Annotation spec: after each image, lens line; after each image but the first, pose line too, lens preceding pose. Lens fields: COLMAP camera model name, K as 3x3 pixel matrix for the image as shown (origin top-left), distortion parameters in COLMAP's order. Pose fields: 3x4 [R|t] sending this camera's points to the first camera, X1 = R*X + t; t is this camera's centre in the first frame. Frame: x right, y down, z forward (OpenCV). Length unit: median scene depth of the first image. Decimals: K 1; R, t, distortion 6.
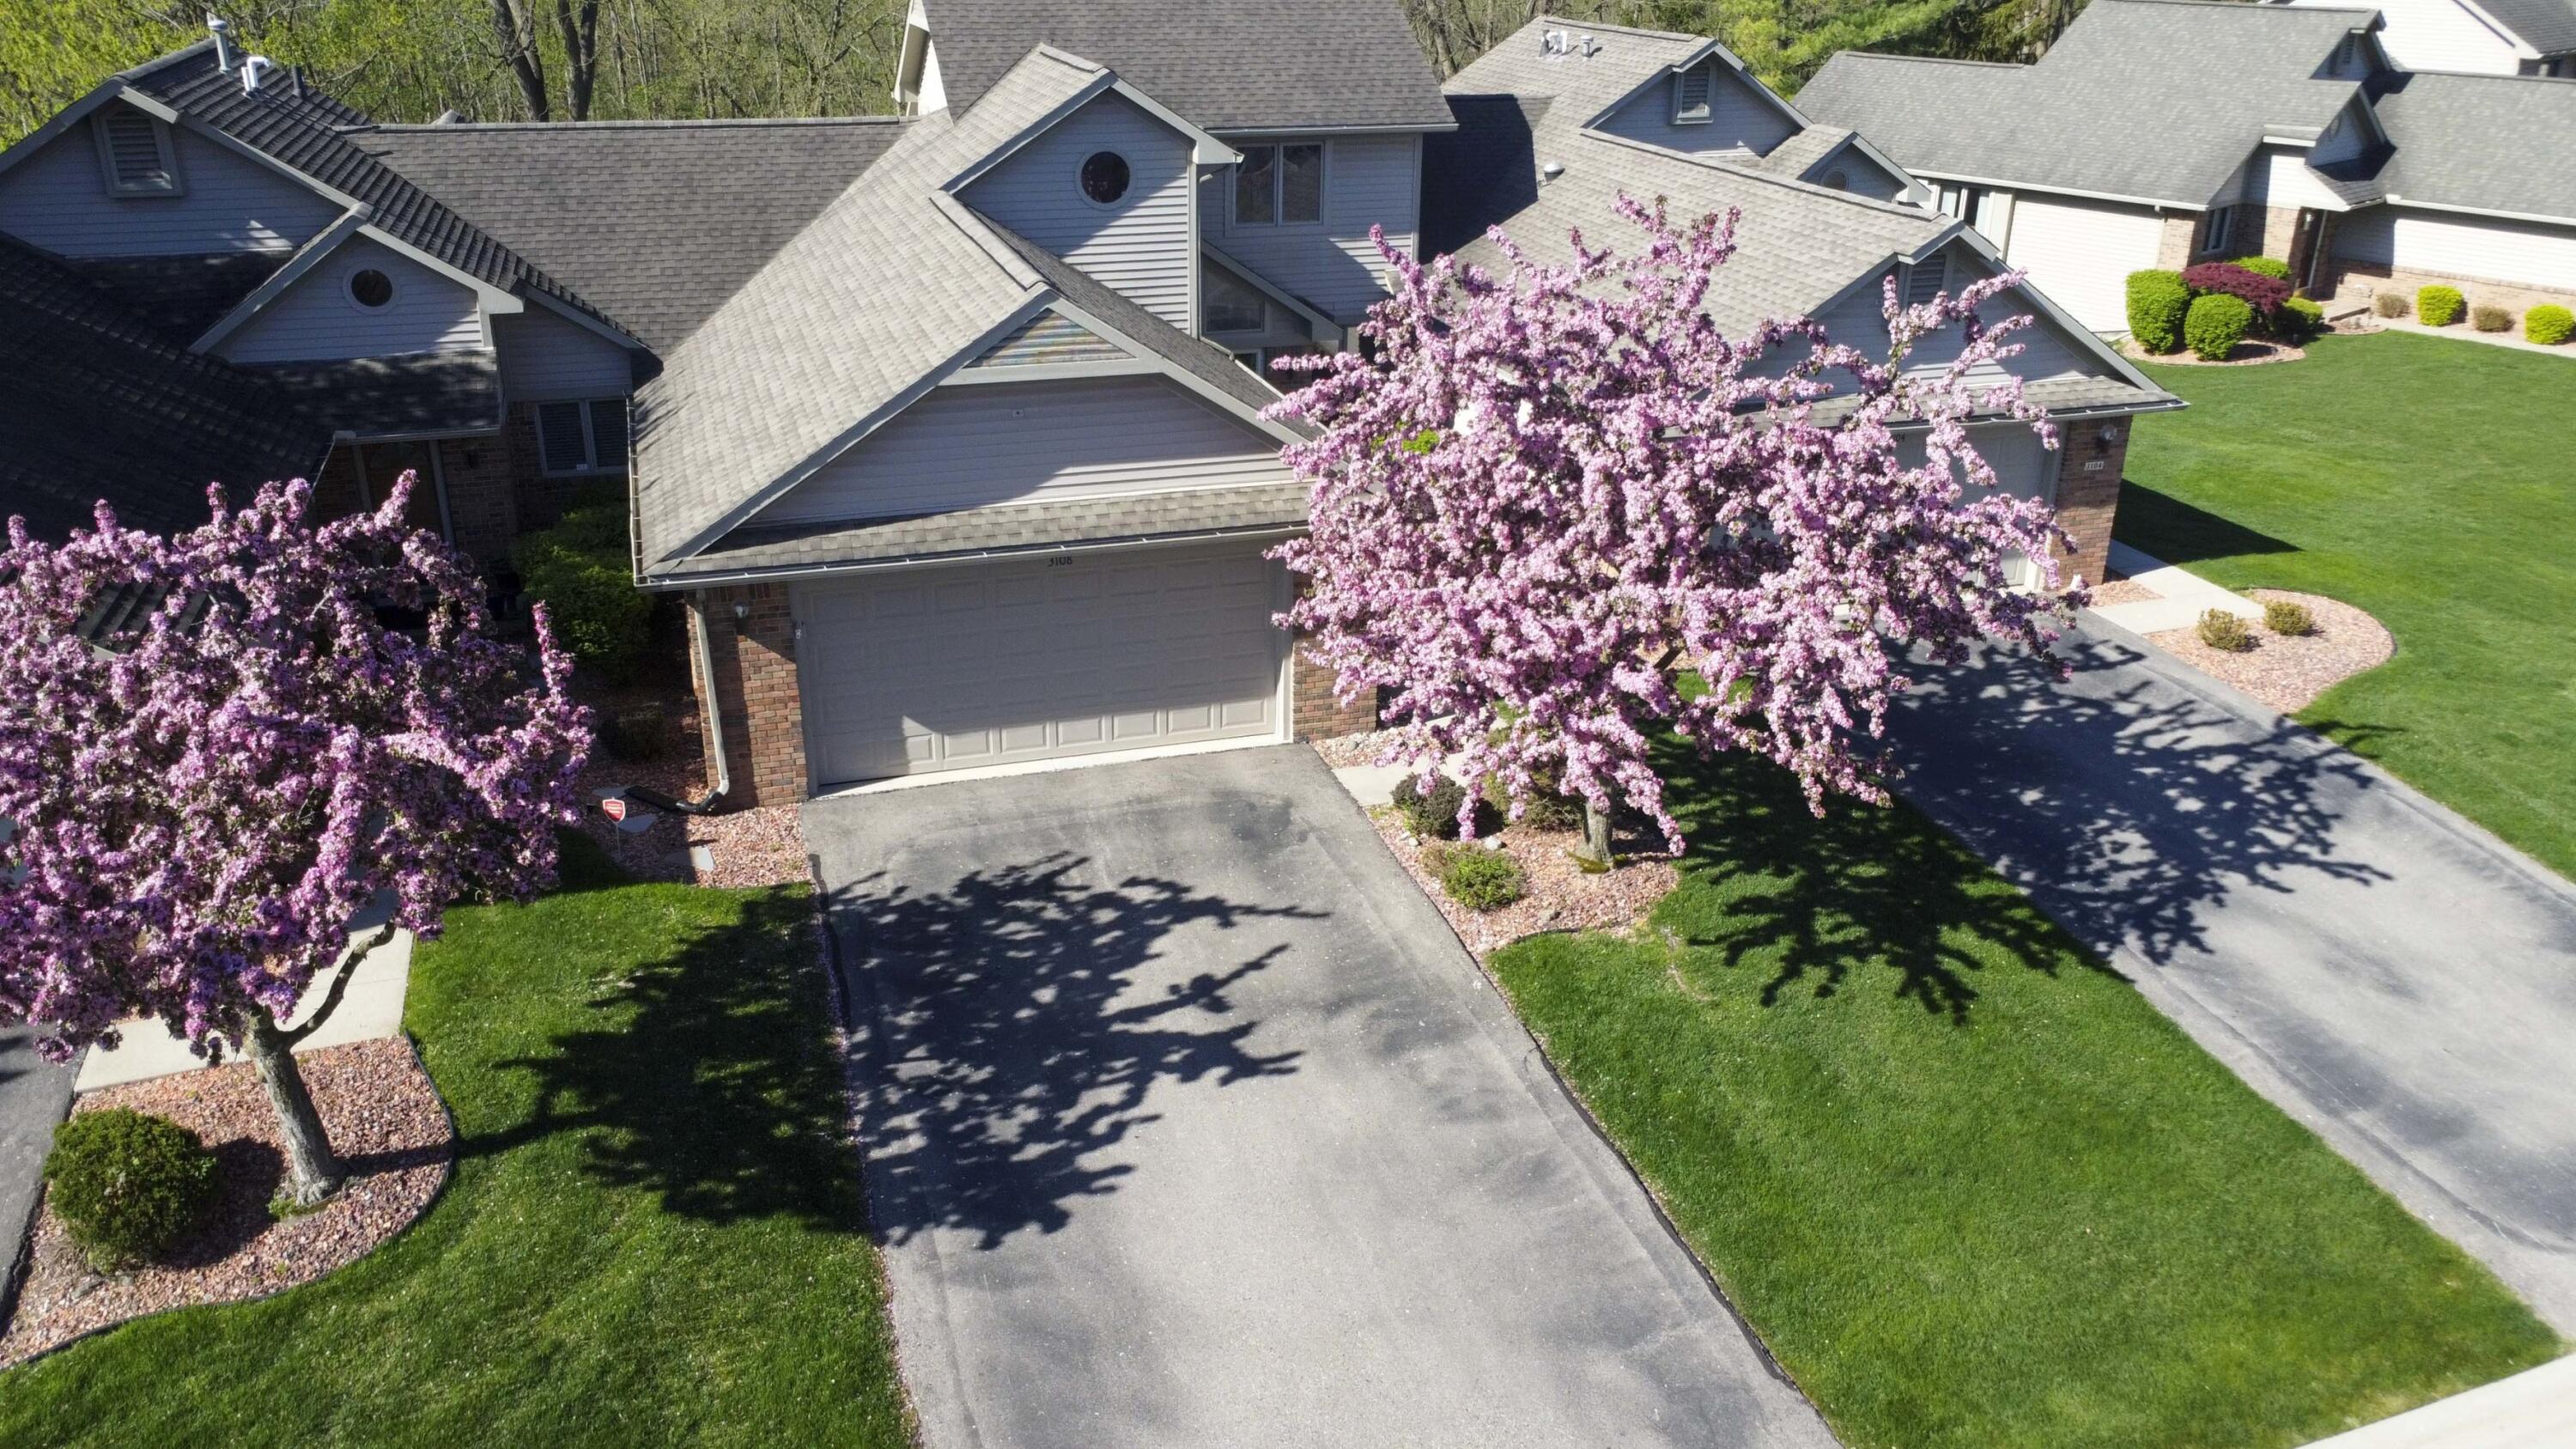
lens RADIAL K [[1914.2, 0, 1281.6], [0, 1914.2, 726.3], [0, 0, 1]] dist [0.007148, -0.009040]
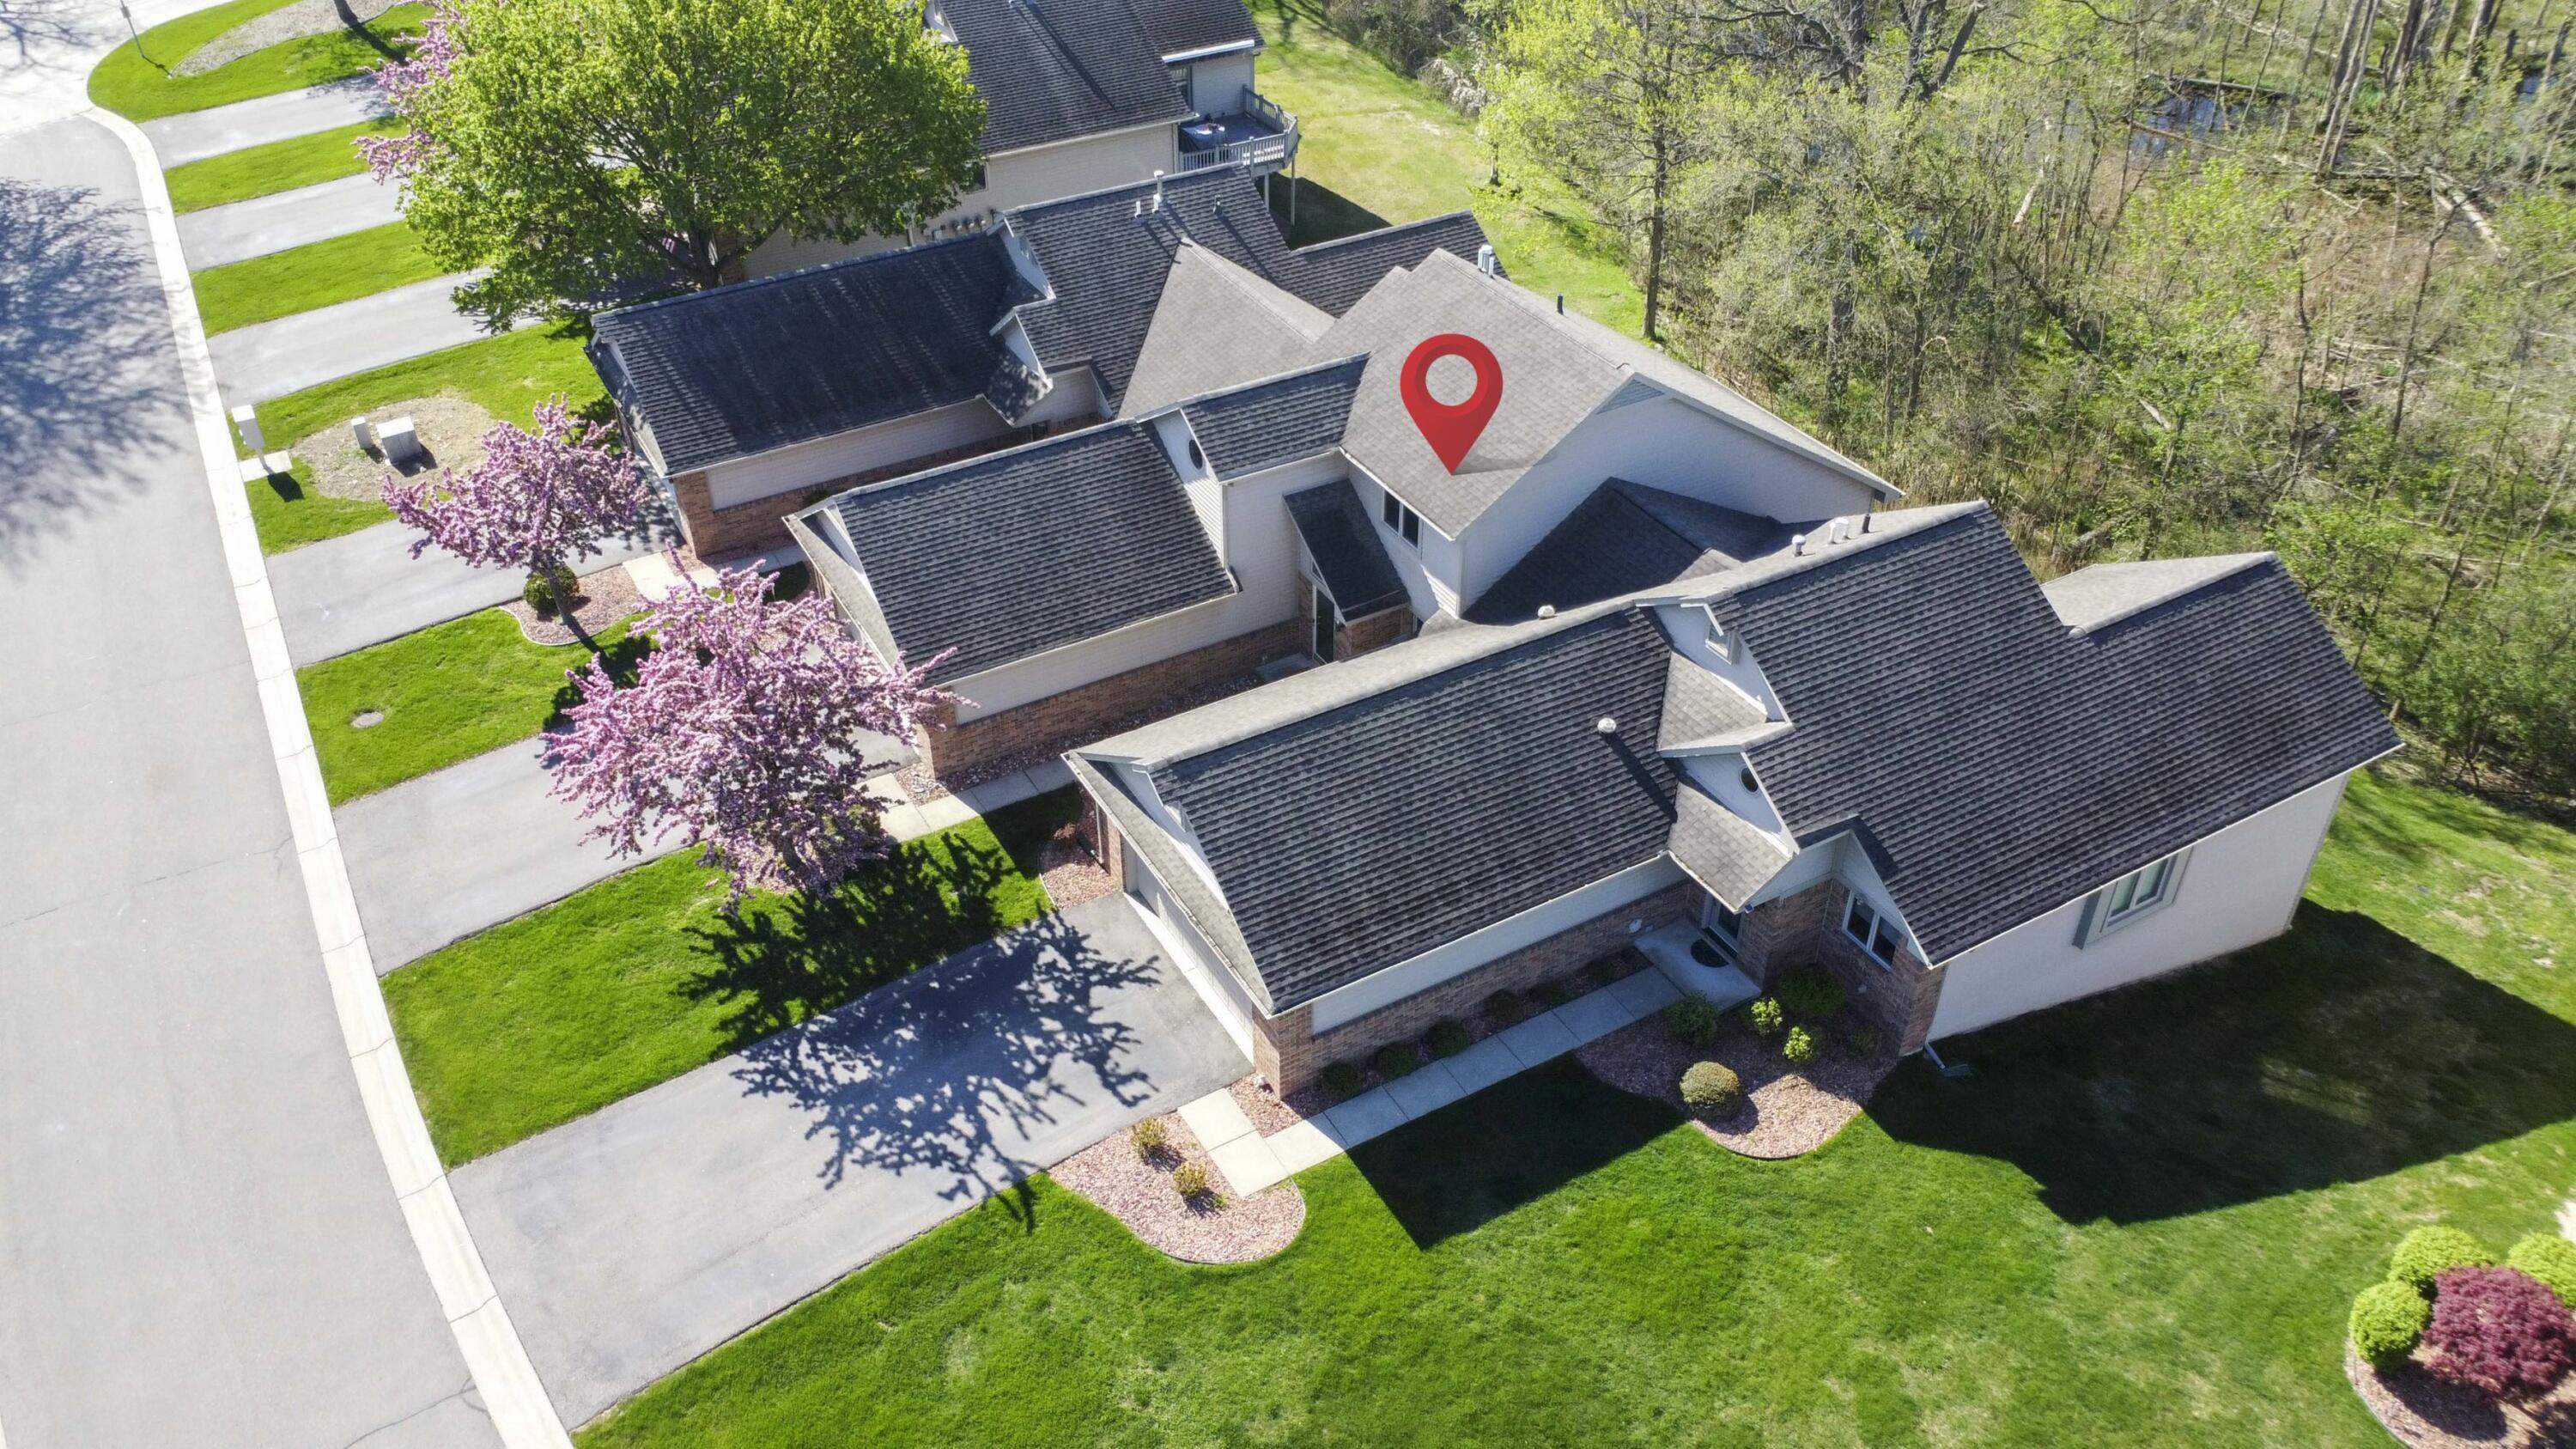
lens RADIAL K [[1914.2, 0, 1276.2], [0, 1914.2, 723.8], [0, 0, 1]] dist [0.007148, -0.009040]
pose [[0.197994, 0.577503, -0.792016, 1.851700], [-0.377974, 0.790504, 0.481912, -1.263888], [0.904397, 0.203946, 0.374796, 0.689268]]
